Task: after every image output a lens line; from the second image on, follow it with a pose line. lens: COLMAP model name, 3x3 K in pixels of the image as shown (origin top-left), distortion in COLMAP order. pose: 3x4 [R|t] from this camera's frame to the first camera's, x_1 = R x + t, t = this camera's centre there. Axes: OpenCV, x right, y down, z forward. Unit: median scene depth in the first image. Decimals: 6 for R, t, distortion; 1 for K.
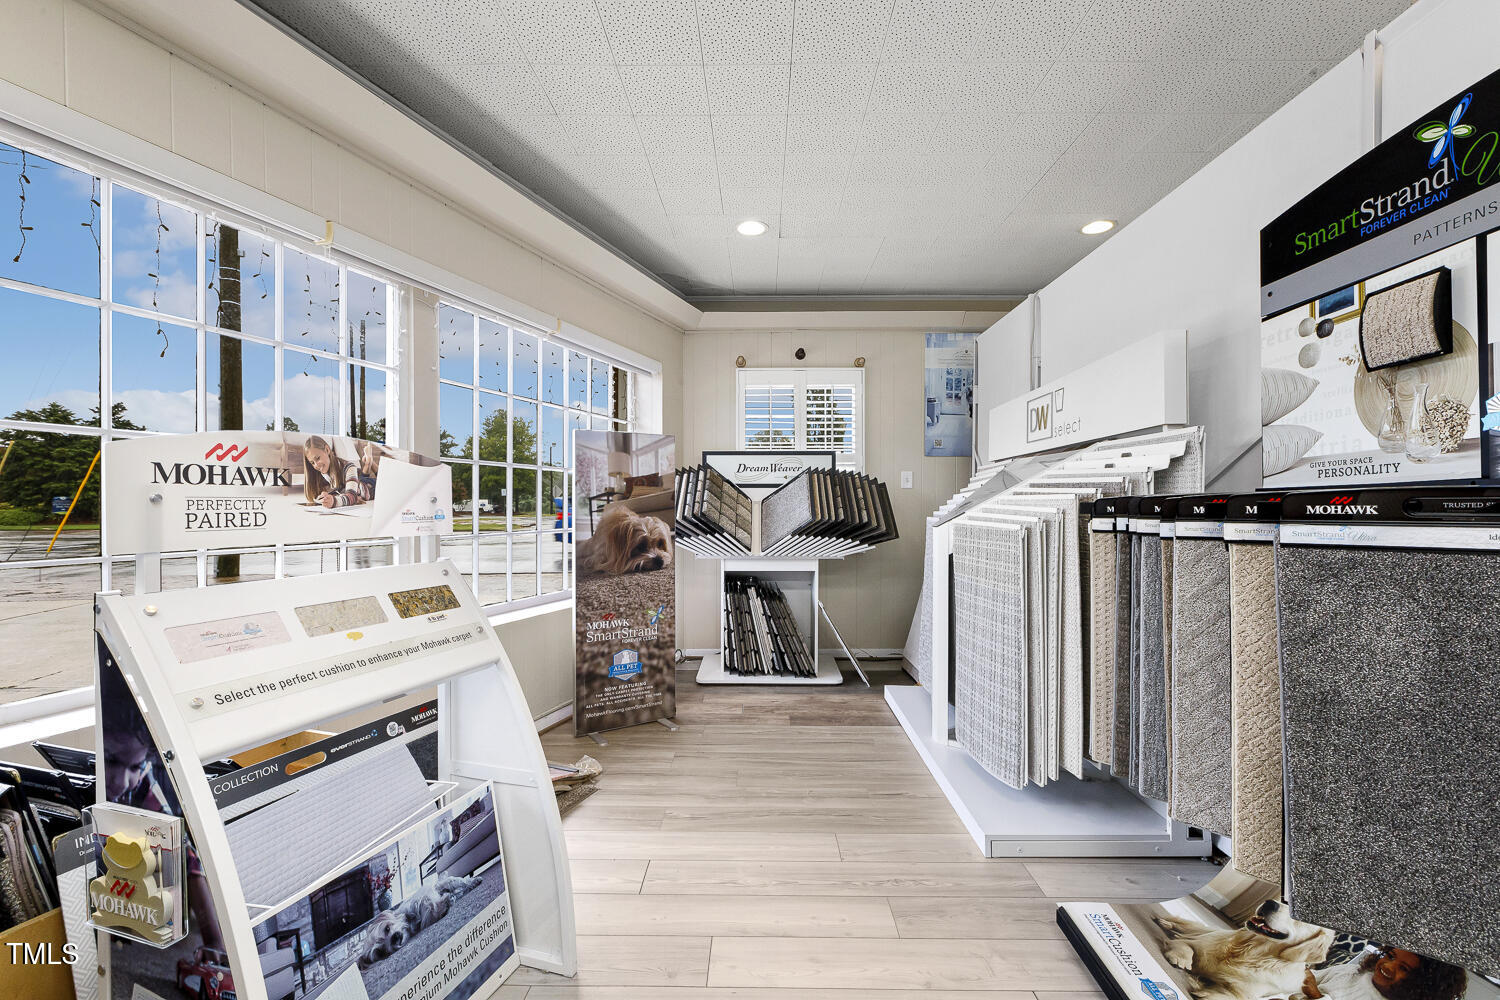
lens RADIAL K [[666.3, 0, 750.0], [0, 666.3, 500.0], [0, 0, 1]] dist [-0.000995, 0.000116]
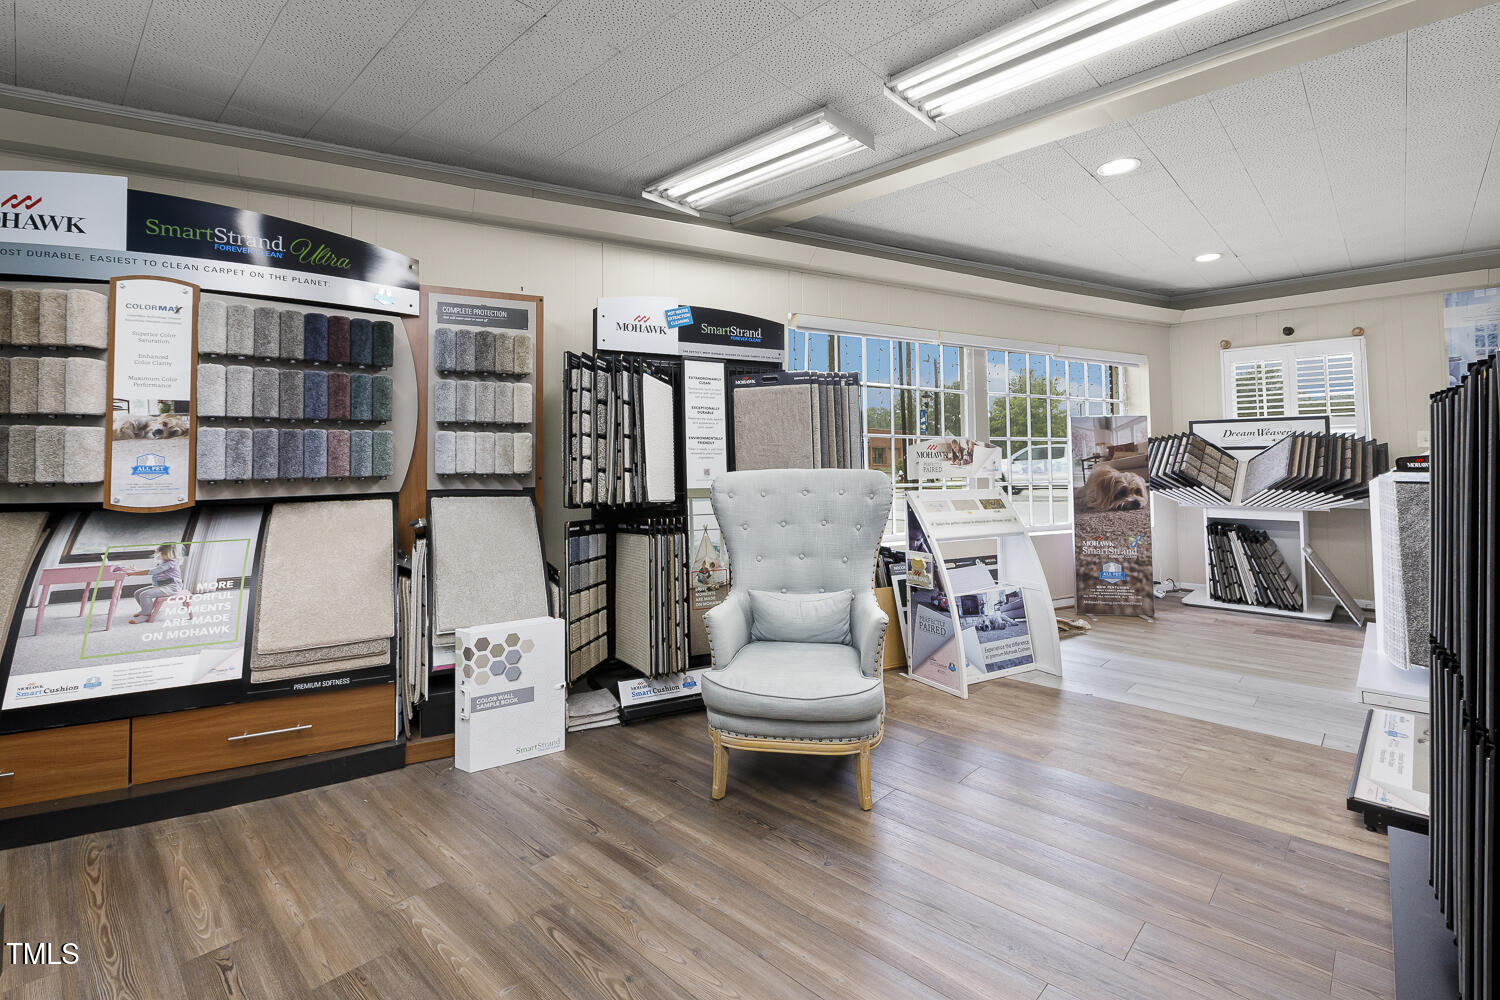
lens RADIAL K [[690.0, 0, 750.6], [0, 690.0, 434.4], [0, 0, 1]] dist [-0.001310, -0.000630]
pose [[0.737360, -0.032519, -0.674717, 0.249989], [0.007153, 0.999160, -0.040339, -0.003119], [0.675462, 0.024918, 0.736974, -0.641693]]
